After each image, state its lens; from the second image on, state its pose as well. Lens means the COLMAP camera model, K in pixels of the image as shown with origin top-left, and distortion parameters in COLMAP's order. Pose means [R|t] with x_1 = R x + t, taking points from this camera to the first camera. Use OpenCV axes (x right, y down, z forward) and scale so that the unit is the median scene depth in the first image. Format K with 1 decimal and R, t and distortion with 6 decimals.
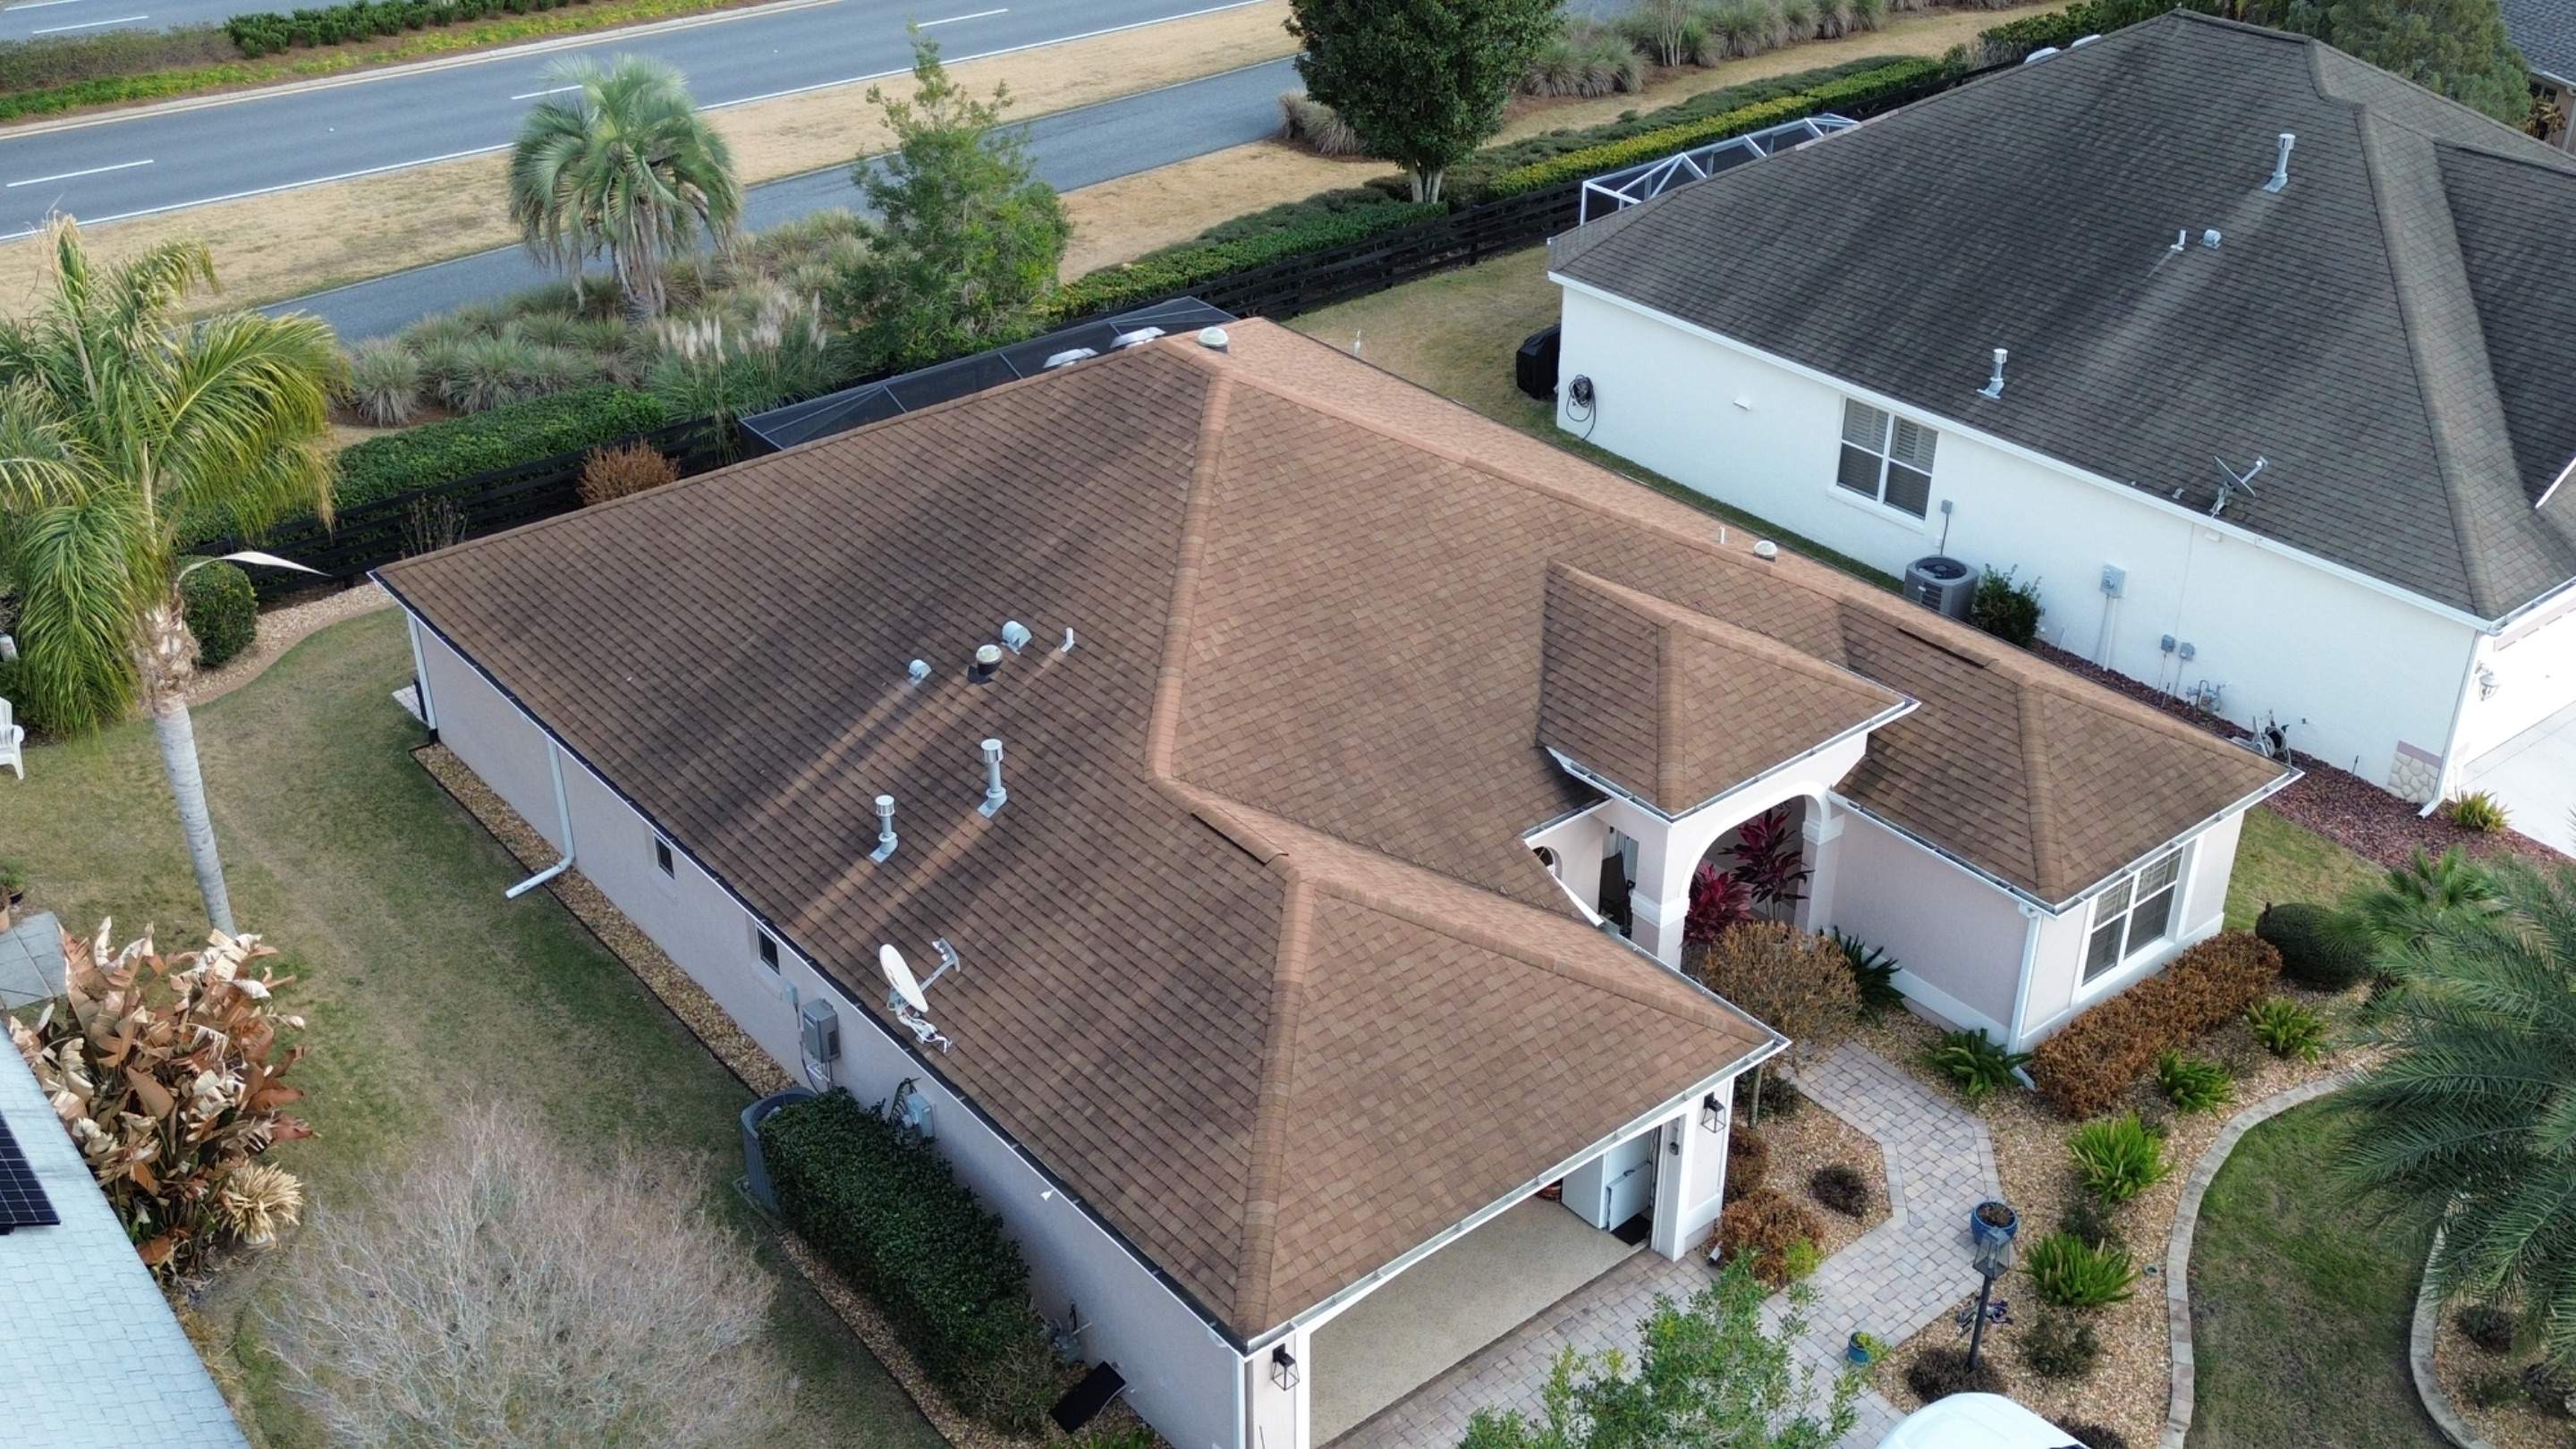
lens RADIAL K [[2498.0, 0, 1282.5], [0, 2498.0, 713.3], [0, 0, 1]] dist [0.097909, -0.134724]
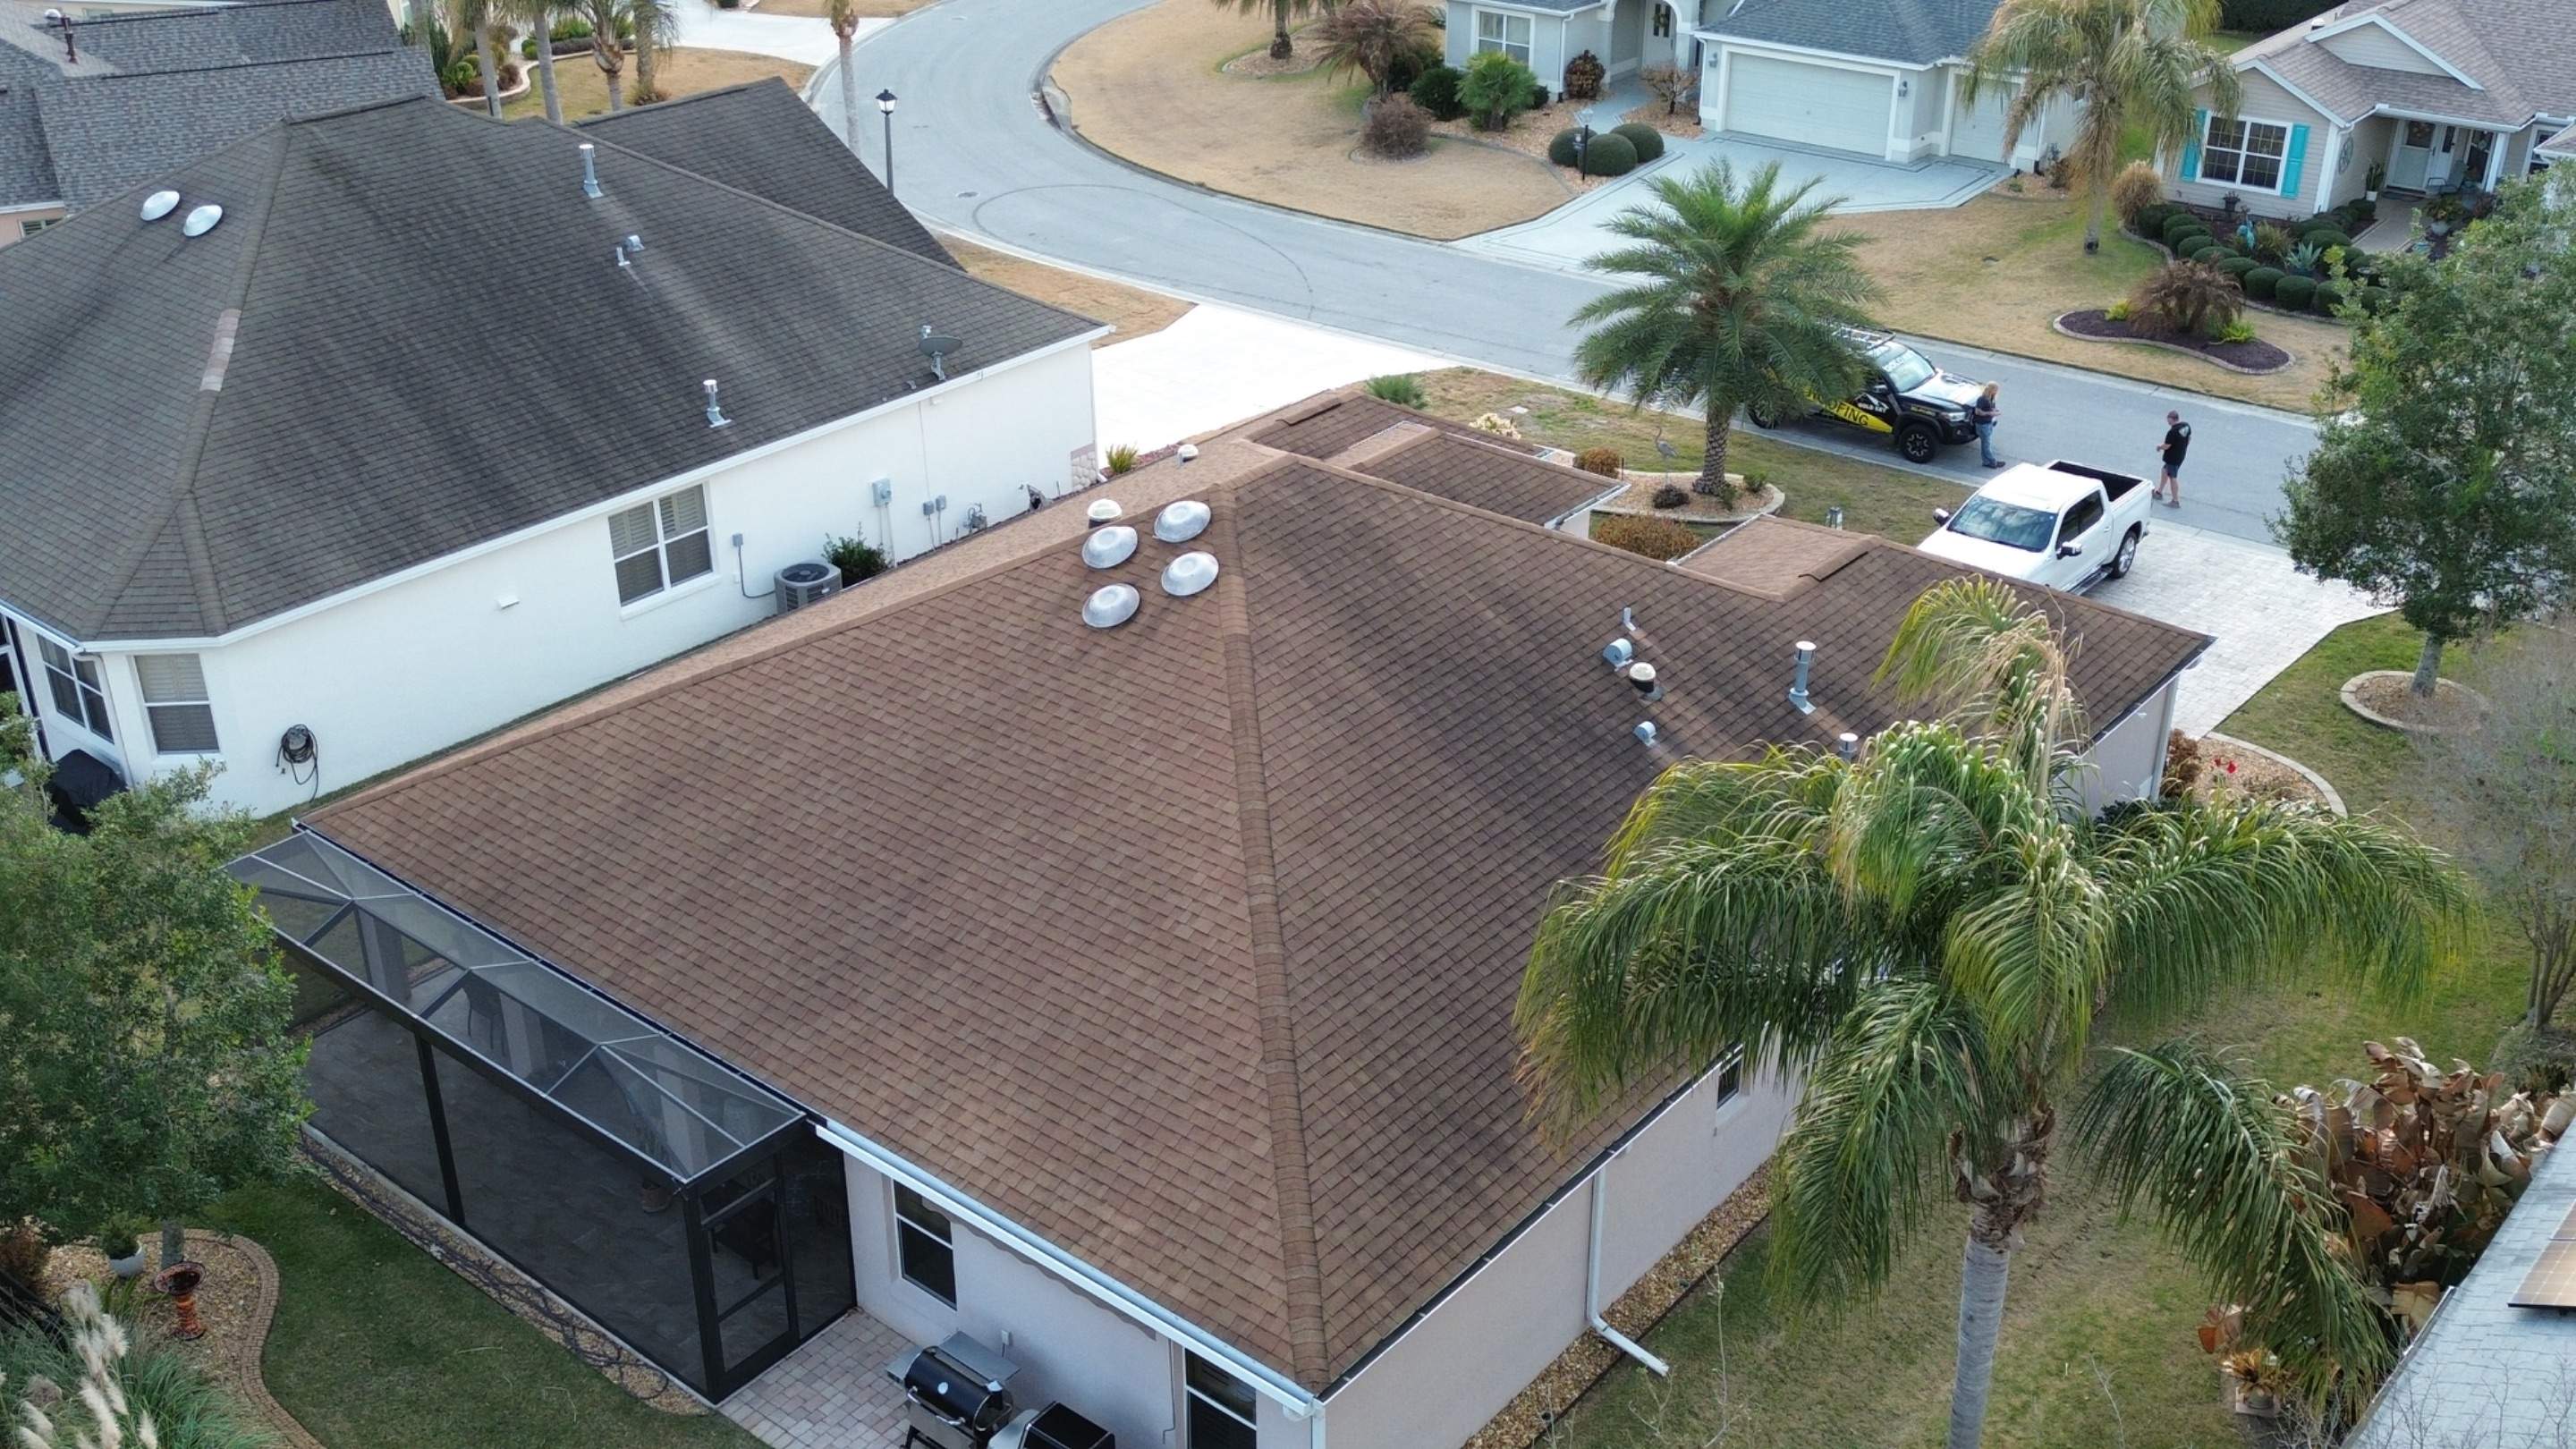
lens RADIAL K [[2498.0, 0, 1282.5], [0, 2498.0, 713.3], [0, 0, 1]] dist [0.097909, -0.134724]
pose [[-0.193299, -0.442725, 0.875574, -0.740654], [0.489719, 0.729756, 0.477108, -0.426724], [-0.850183, 0.521010, 0.075750, 0.791165]]
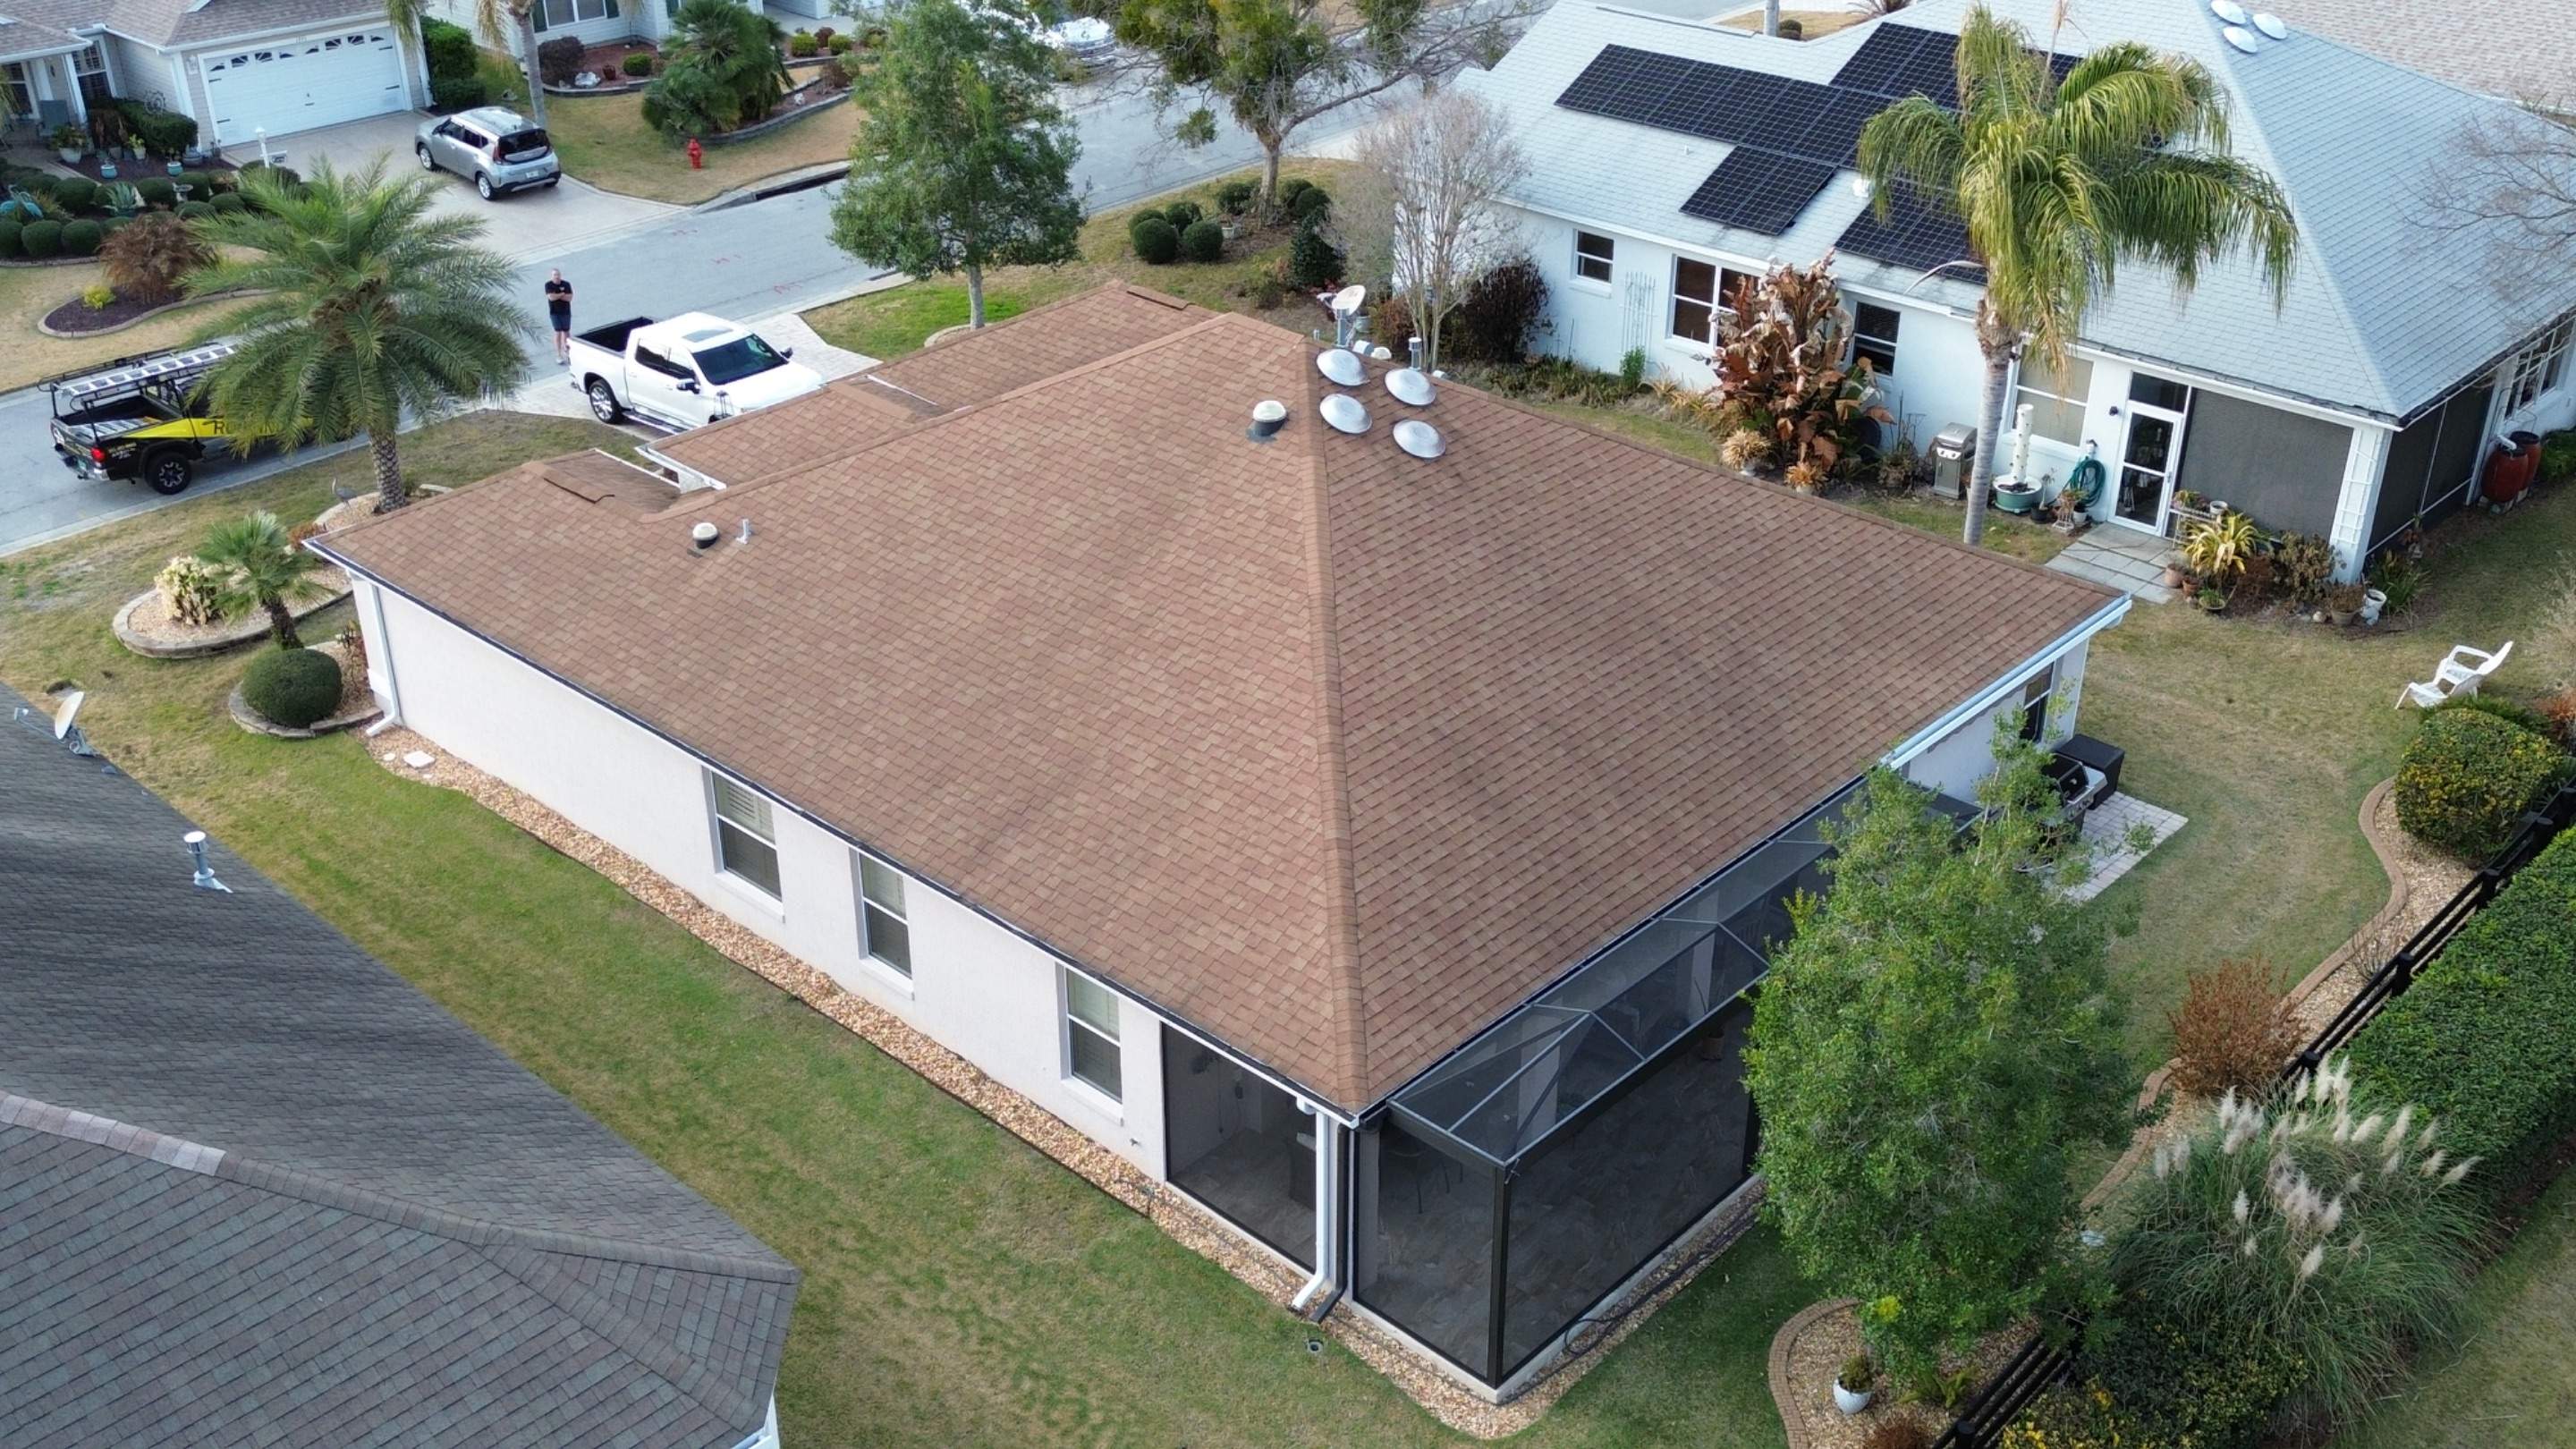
lens RADIAL K [[2498.0, 0, 1282.5], [0, 2498.0, 713.3], [0, 0, 1]] dist [0.097909, -0.134724]
pose [[-0.990269, 0.071655, -0.119305, 0.074363], [-0.063061, 0.533174, 0.843652, -0.754872], [0.124062, 0.842966, -0.523467, 1.365562]]
